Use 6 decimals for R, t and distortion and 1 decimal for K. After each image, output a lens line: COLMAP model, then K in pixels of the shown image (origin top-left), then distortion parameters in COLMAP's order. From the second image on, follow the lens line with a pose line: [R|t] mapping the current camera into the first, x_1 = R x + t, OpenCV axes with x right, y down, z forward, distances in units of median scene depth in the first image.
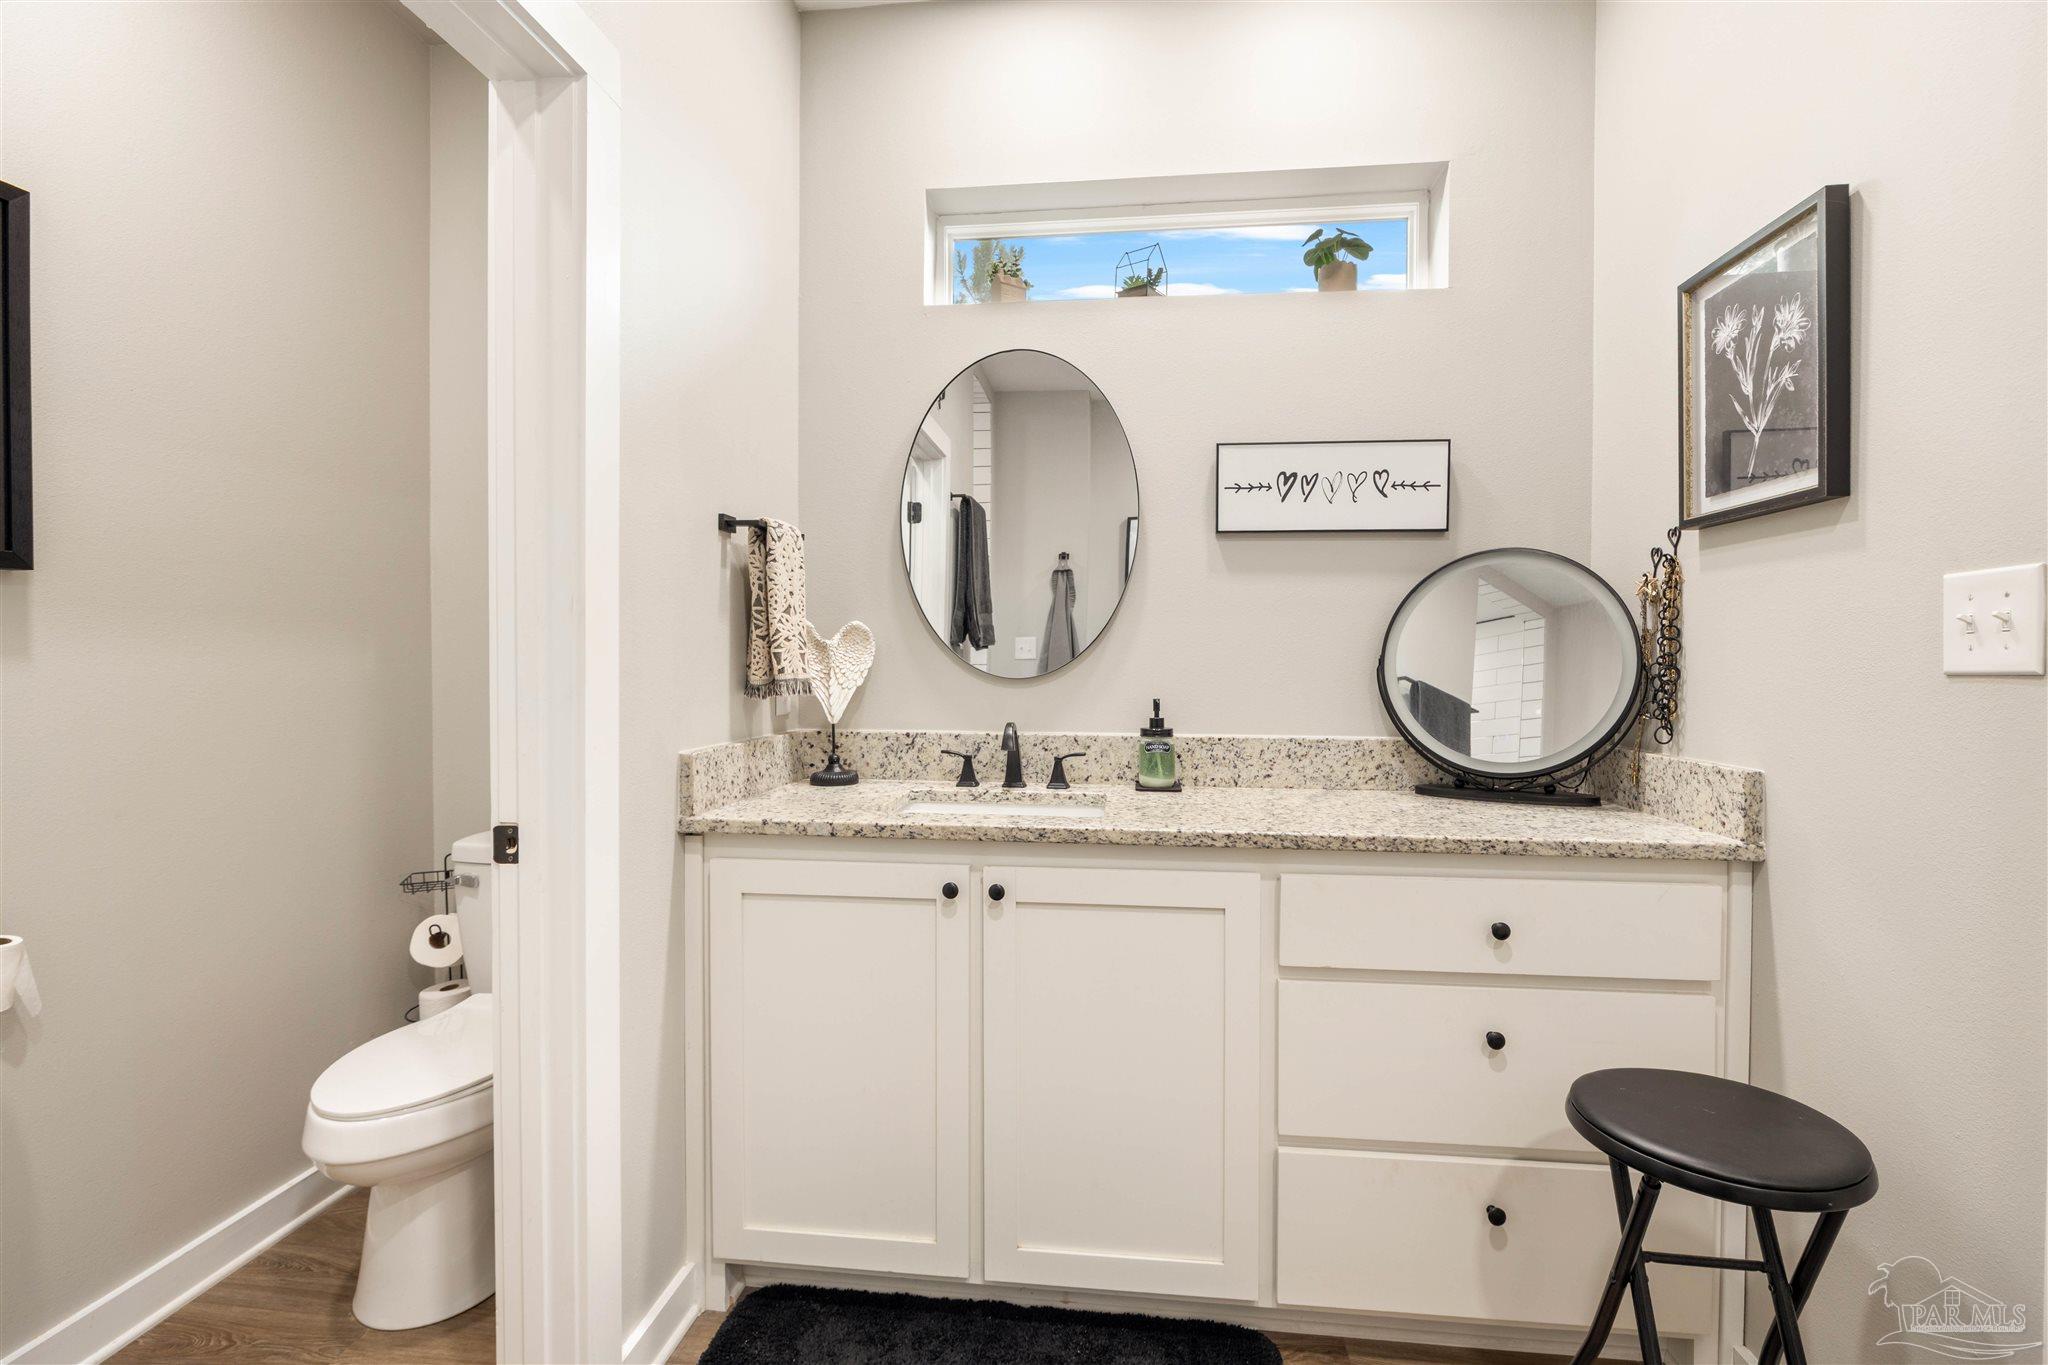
lens RADIAL K [[919.8, 0, 1009.2], [0, 919.8, 658.0], [0, 0, 1]] dist [-0.014013, -0.000125]
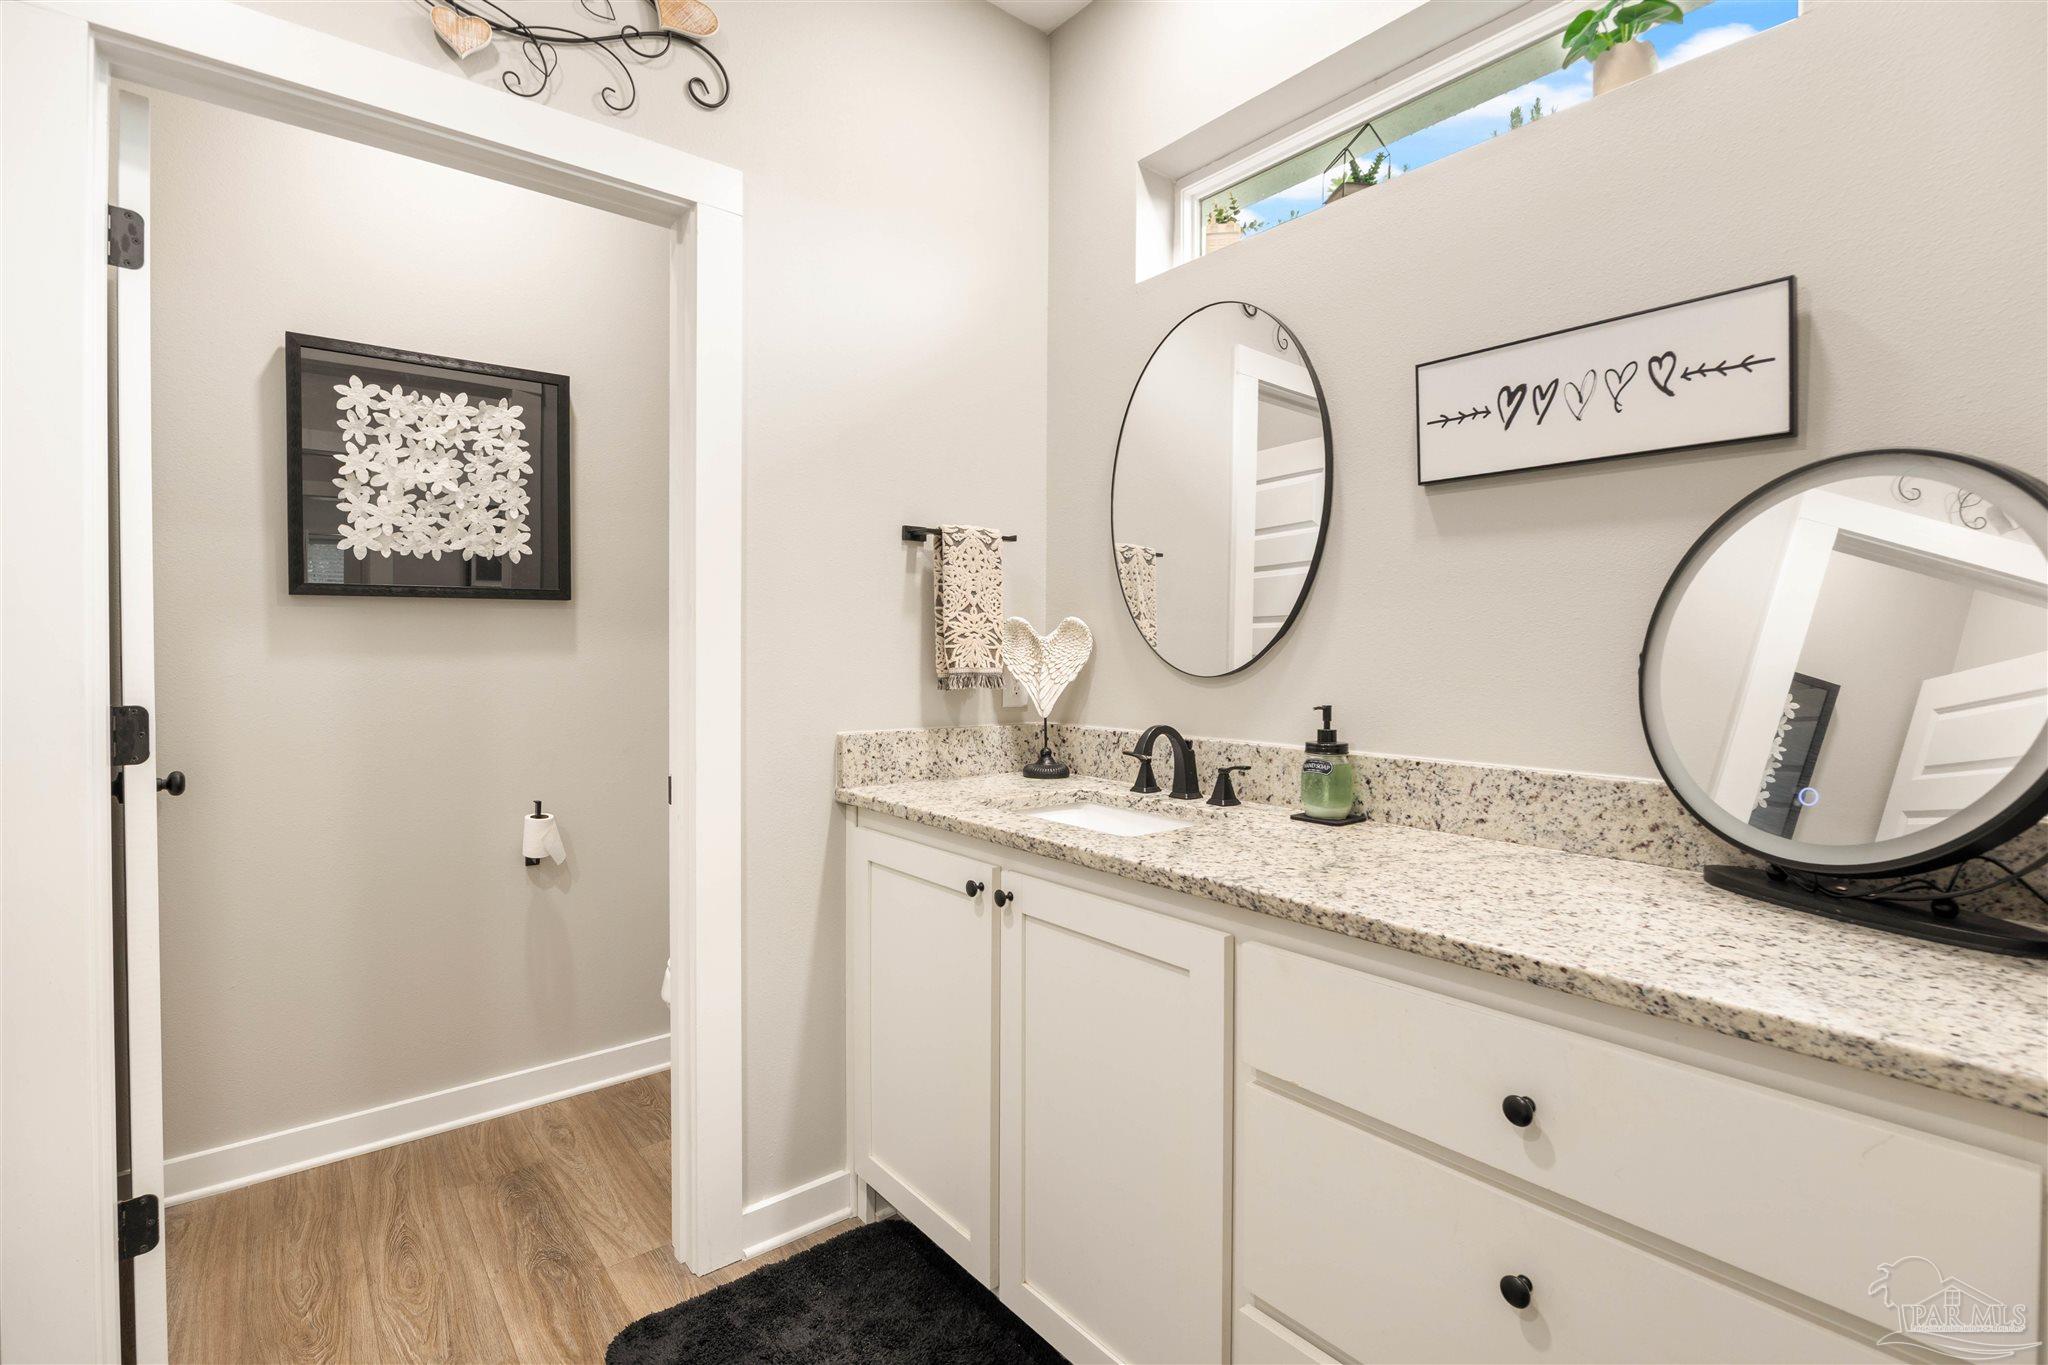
lens RADIAL K [[925.4, 0, 1026.4], [0, 925.4, 648.1], [0, 0, 1]] dist [-0.018776, 0.006314]
pose [[0.726972, -0.003212, -0.686660, 0.519038], [-0.001908, 0.999976, -0.006698, 0.001095], [0.686665, 0.006179, 0.726948, 0.247069]]
